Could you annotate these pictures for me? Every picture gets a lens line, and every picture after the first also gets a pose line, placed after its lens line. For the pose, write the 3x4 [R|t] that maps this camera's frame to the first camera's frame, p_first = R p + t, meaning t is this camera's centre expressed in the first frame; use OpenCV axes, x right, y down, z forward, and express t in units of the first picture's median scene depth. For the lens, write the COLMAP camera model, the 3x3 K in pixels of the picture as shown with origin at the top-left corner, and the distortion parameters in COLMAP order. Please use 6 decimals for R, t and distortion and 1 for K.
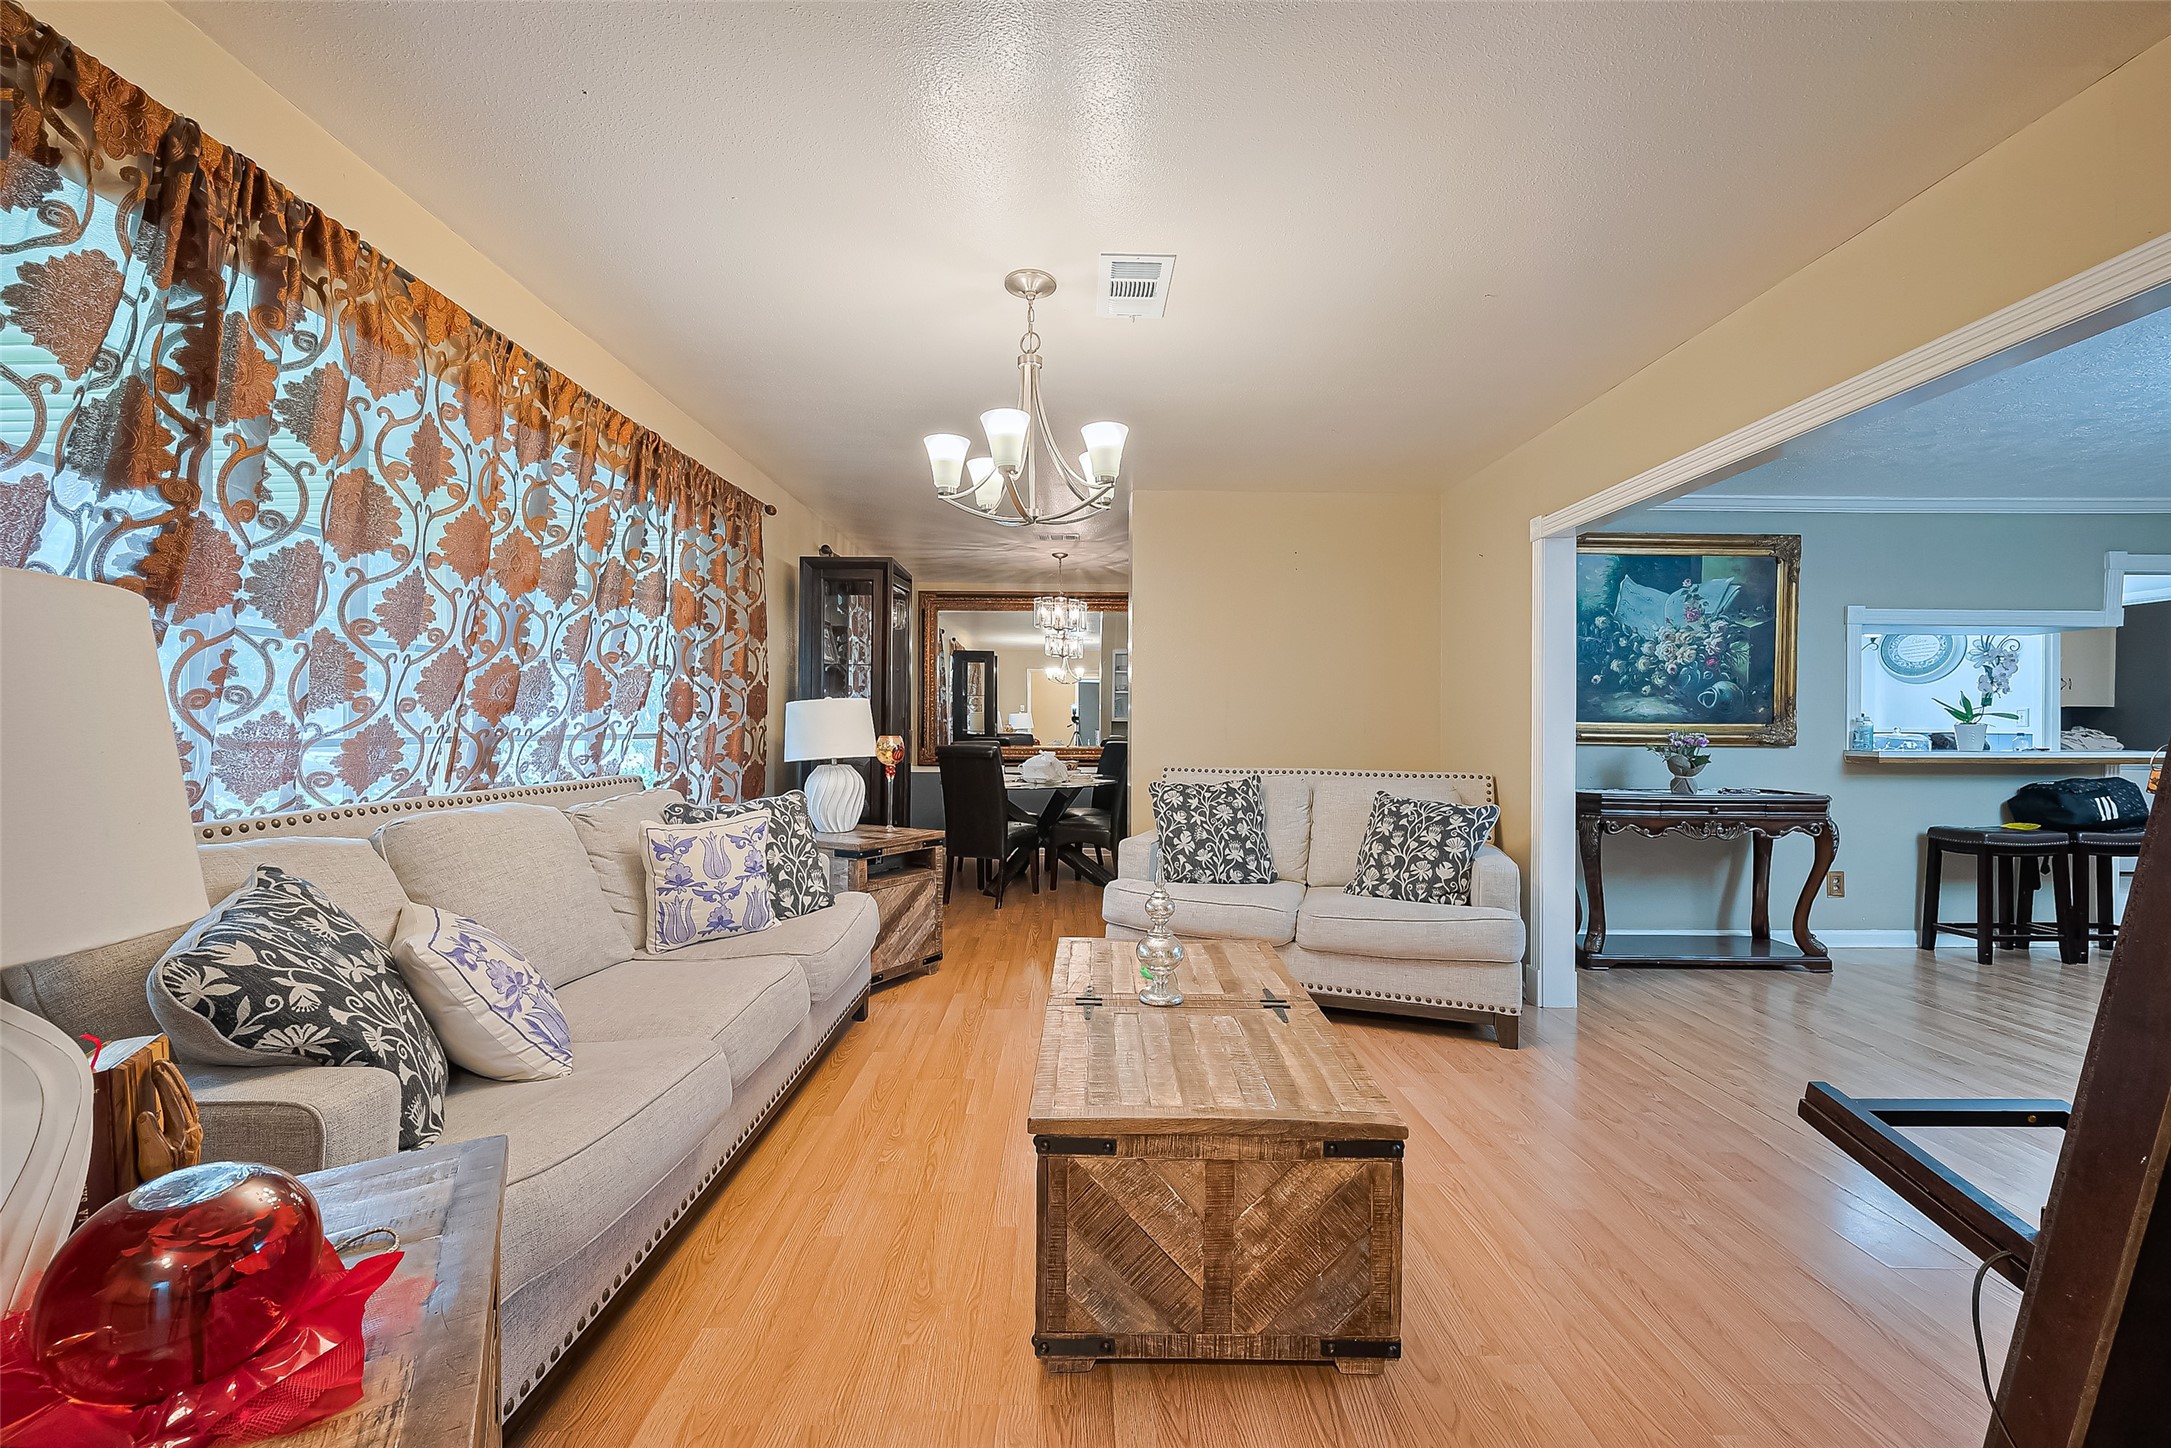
lens RADIAL K [[853.8, 0, 1039.1], [0, 853.8, 729.8], [0, 0, 1]] dist [0.000919, 0.000125]
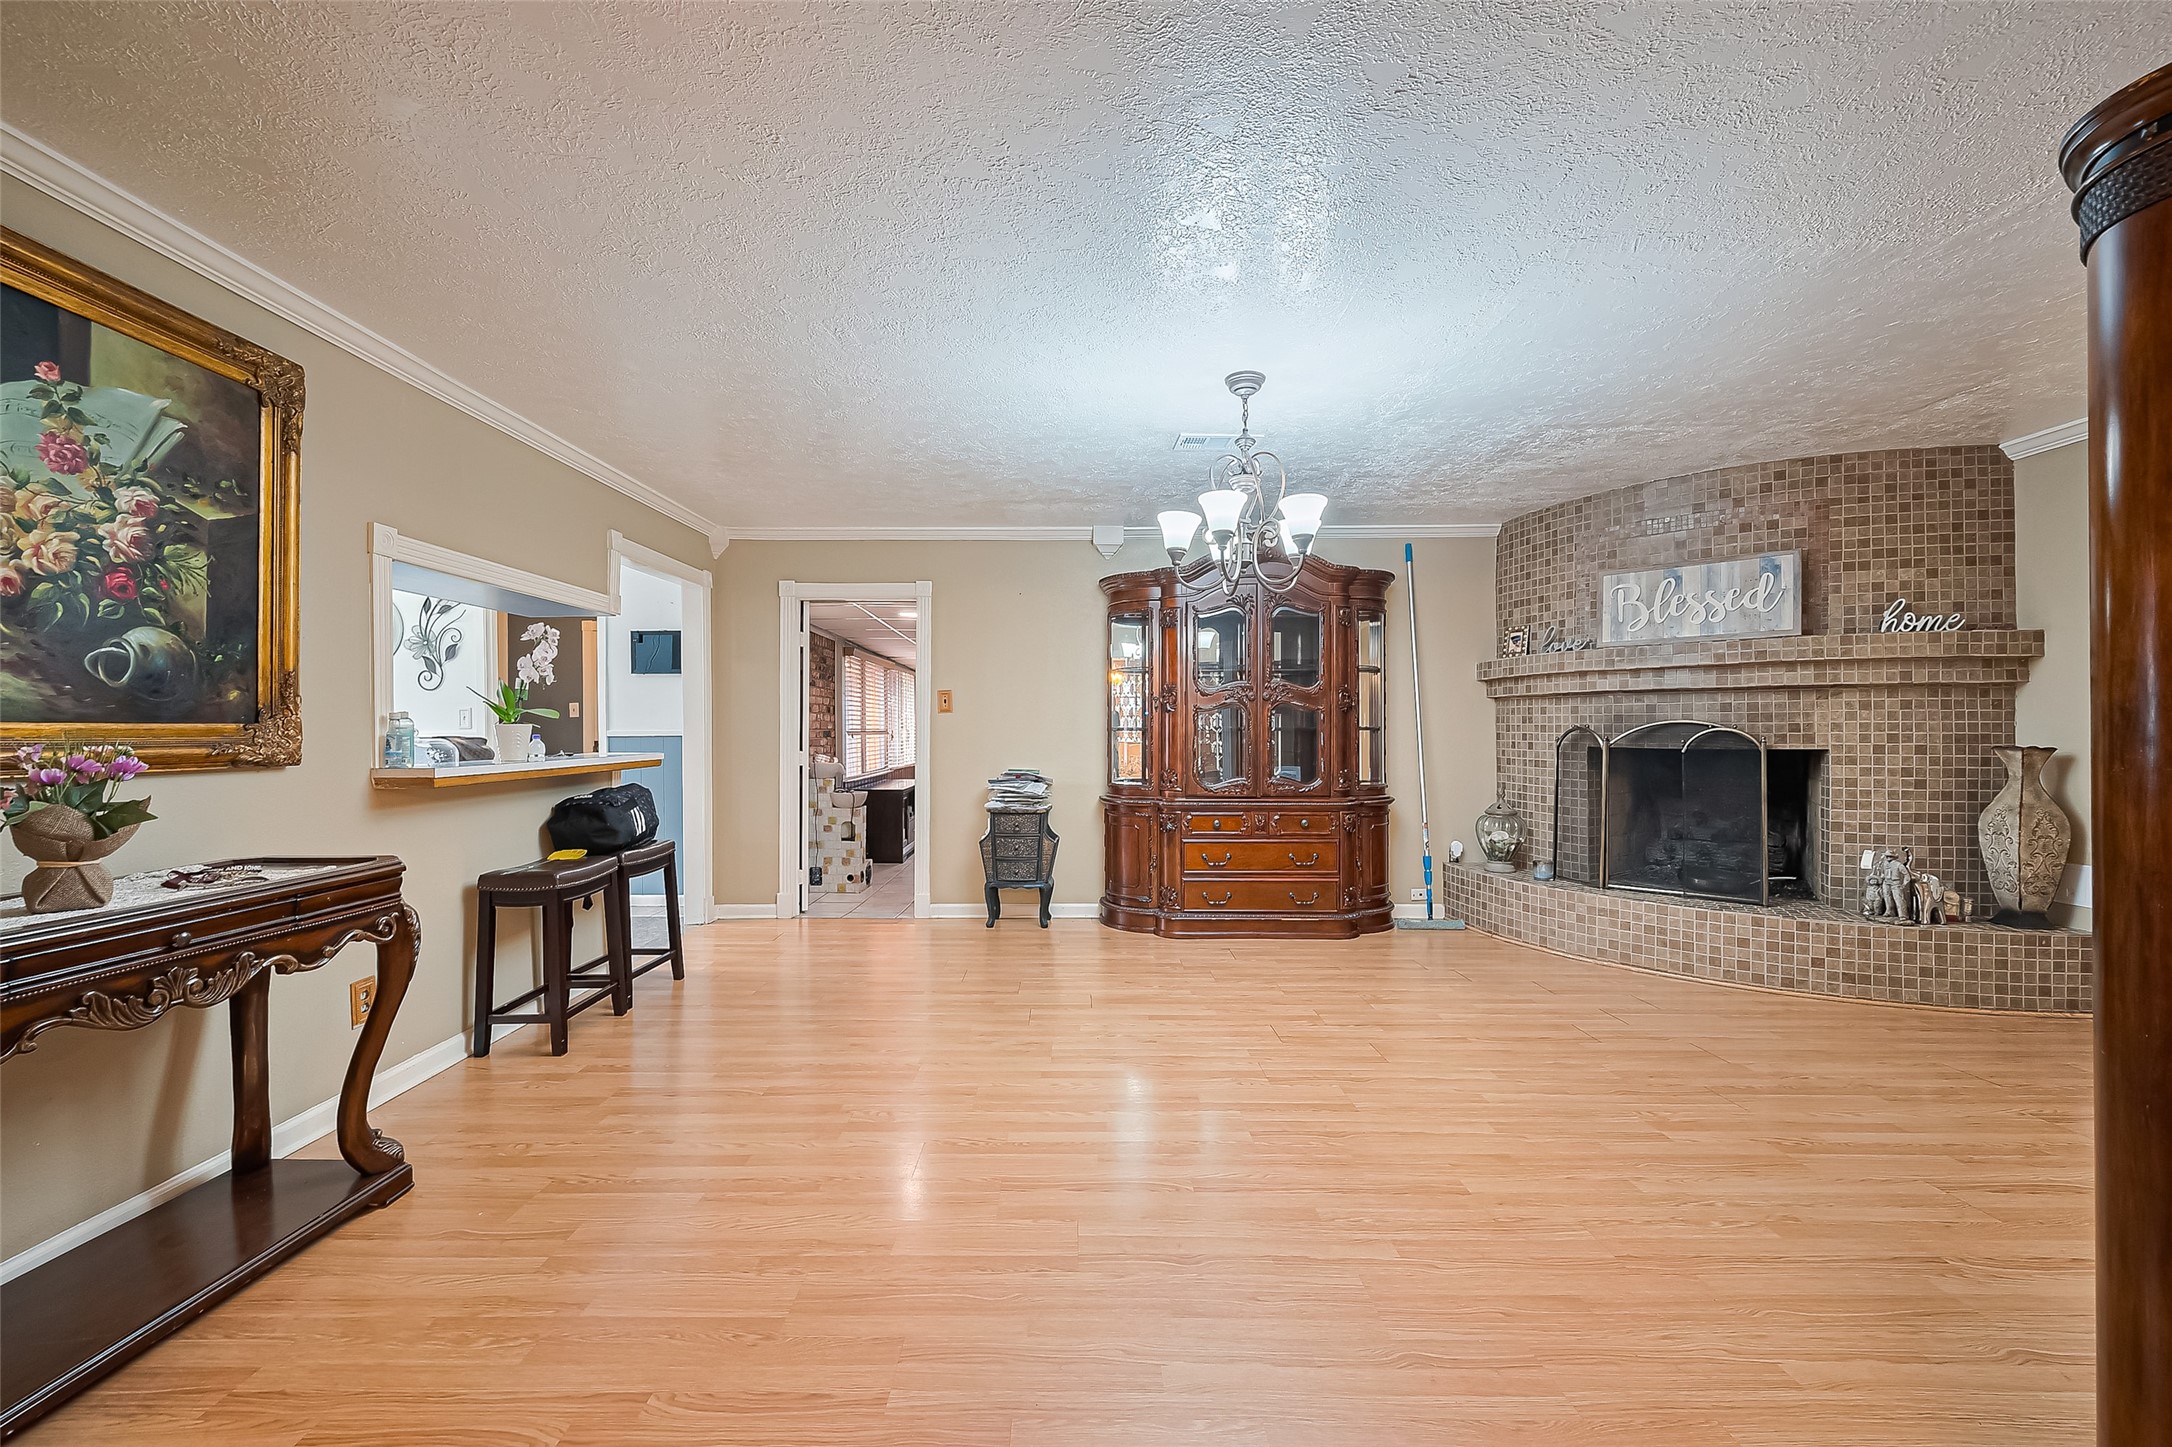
lens RADIAL K [[861.1, 0, 1095.4], [0, 861.1, 728.3], [0, 0, 1]] dist [0.001236, 0.000157]
pose [[-0.029967, -0.006583, 0.999529, 0.339096], [0.011931, 0.999905, 0.006944, -0.001755], [-0.999480, 0.012133, -0.029886, 0.524619]]
